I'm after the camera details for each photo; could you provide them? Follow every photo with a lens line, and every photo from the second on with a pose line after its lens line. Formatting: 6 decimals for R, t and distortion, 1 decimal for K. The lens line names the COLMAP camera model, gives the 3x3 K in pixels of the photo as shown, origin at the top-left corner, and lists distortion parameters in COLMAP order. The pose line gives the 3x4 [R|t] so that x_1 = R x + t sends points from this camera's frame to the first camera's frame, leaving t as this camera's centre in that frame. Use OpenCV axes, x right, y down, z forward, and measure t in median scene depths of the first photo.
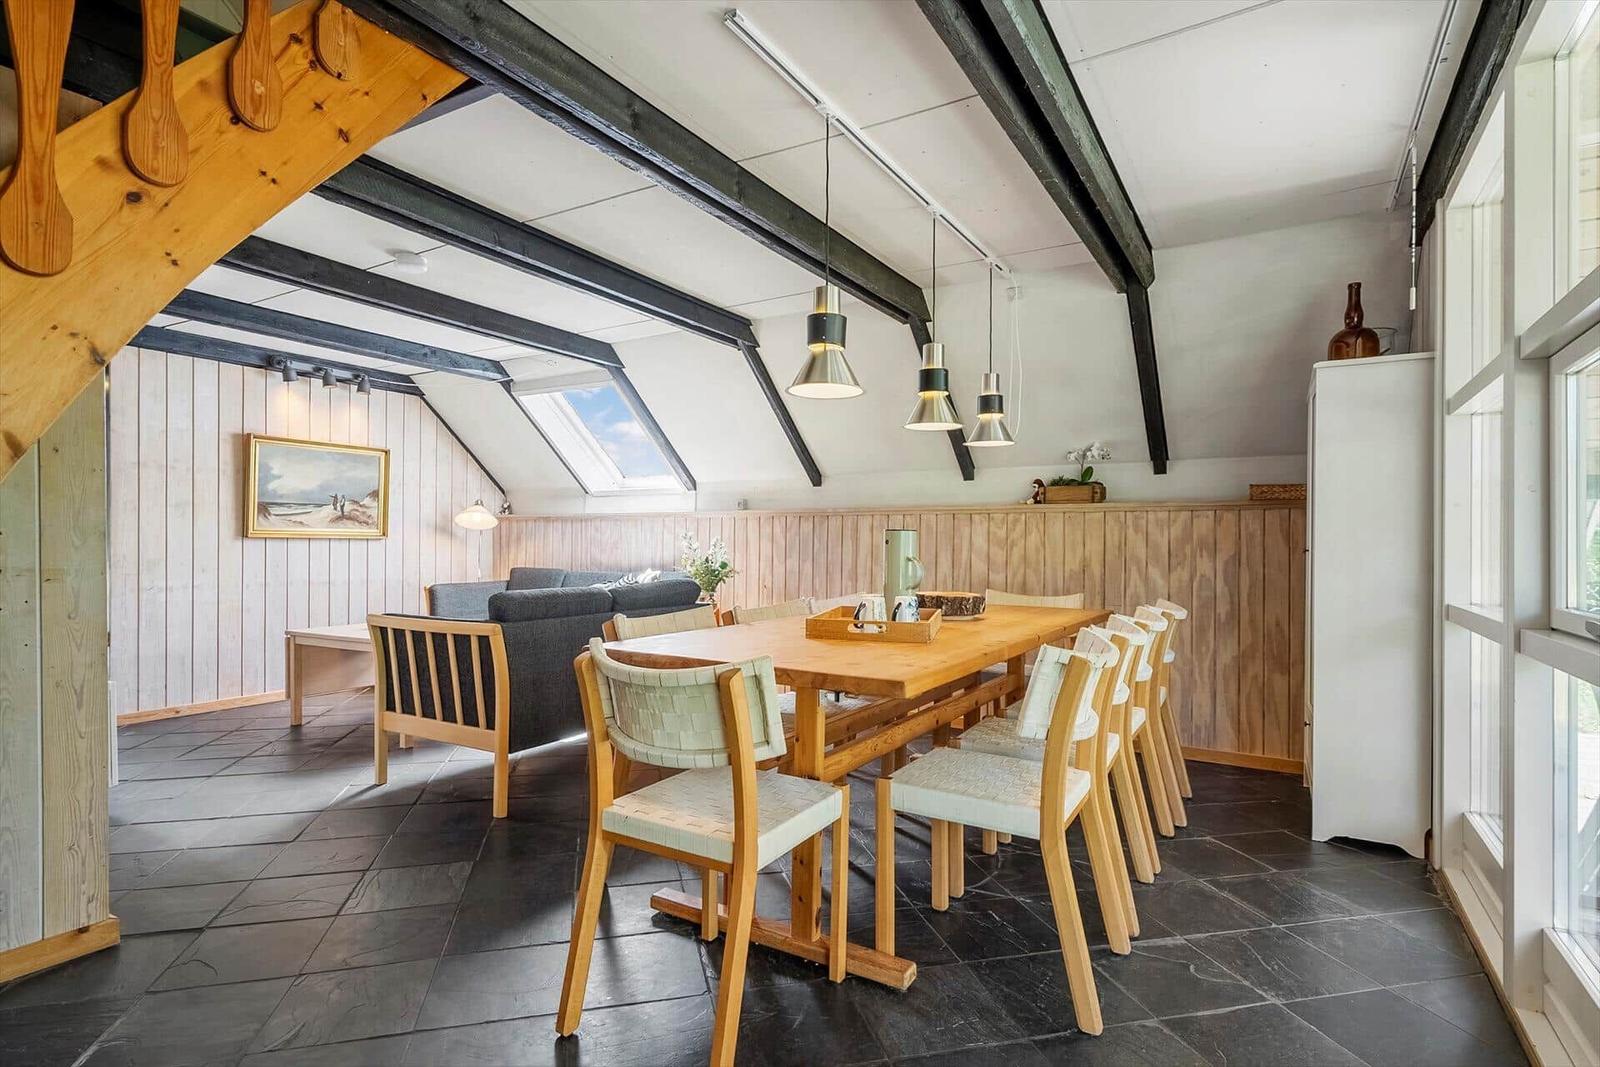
lens RADIAL K [[770.1, 0, 805.1], [0, 770.1, 542.3], [0, 0, 1]] dist [-0.001516, -0.000081]
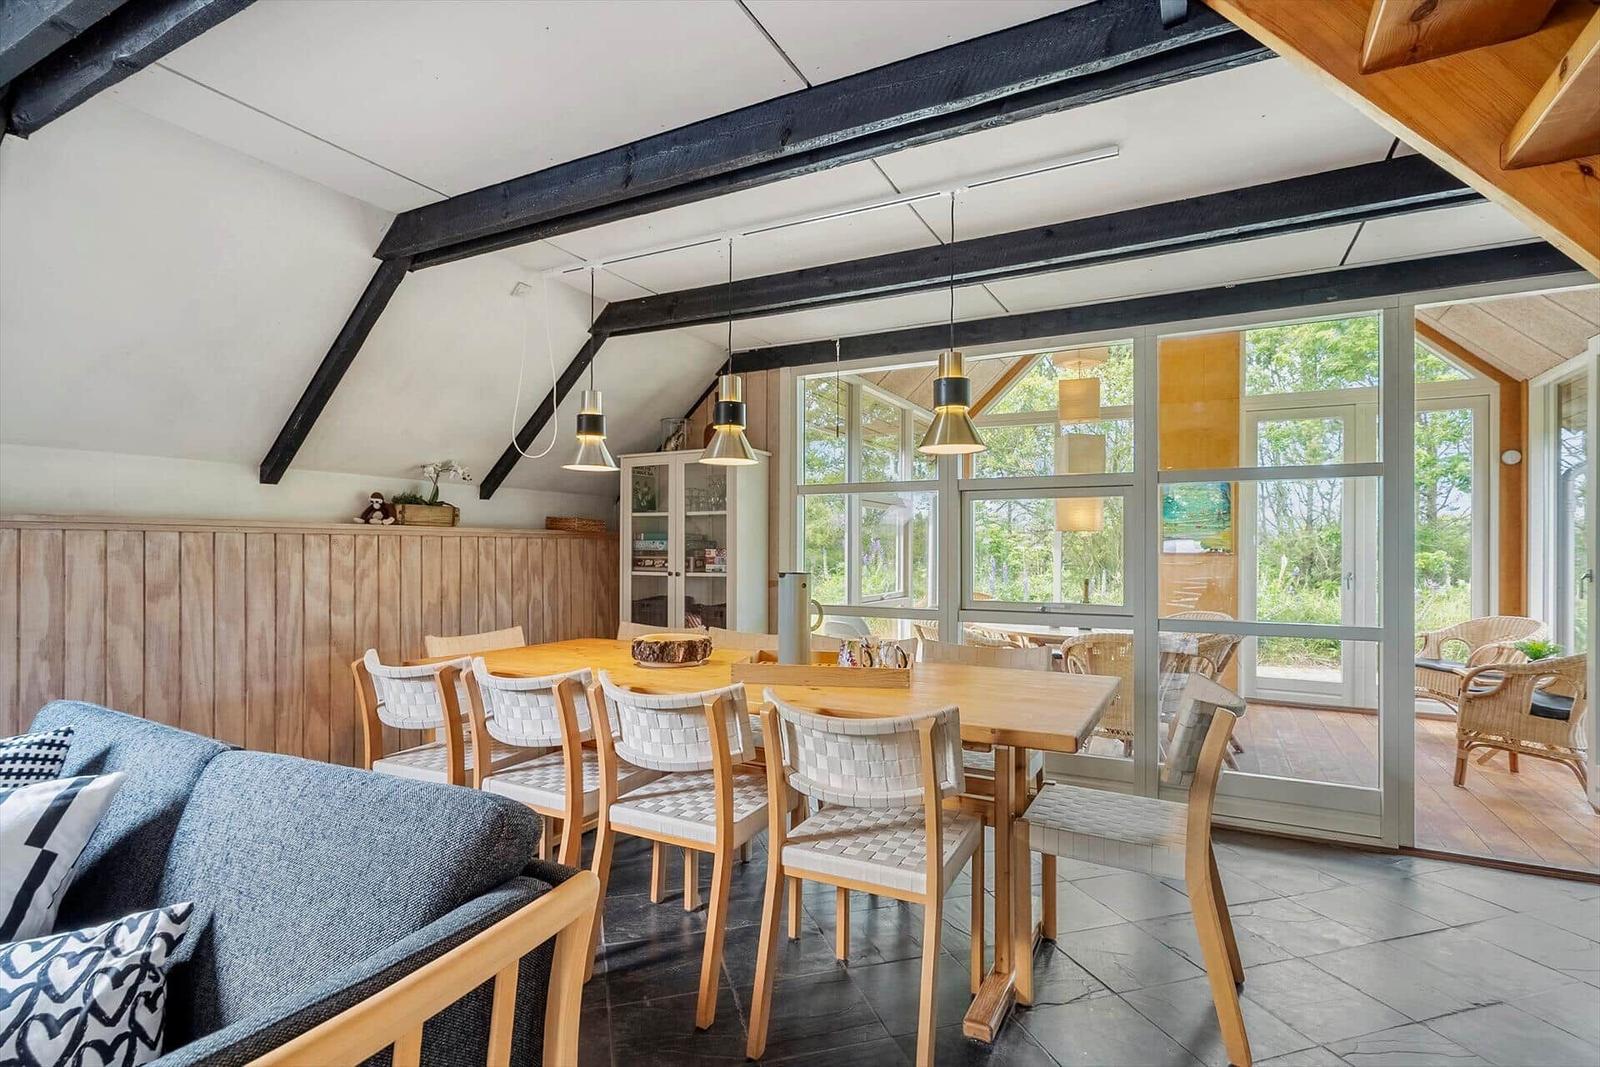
lens RADIAL K [[770.1, 0, 805.1], [0, 770.1, 542.3], [0, 0, 1]] dist [-0.001516, -0.000081]
pose [[-0.052272, 0.003878, 0.998625, -0.519470], [0.000065, 0.999992, -0.003880, -0.027786], [-0.998633, -0.000138, -0.052272, 0.607137]]
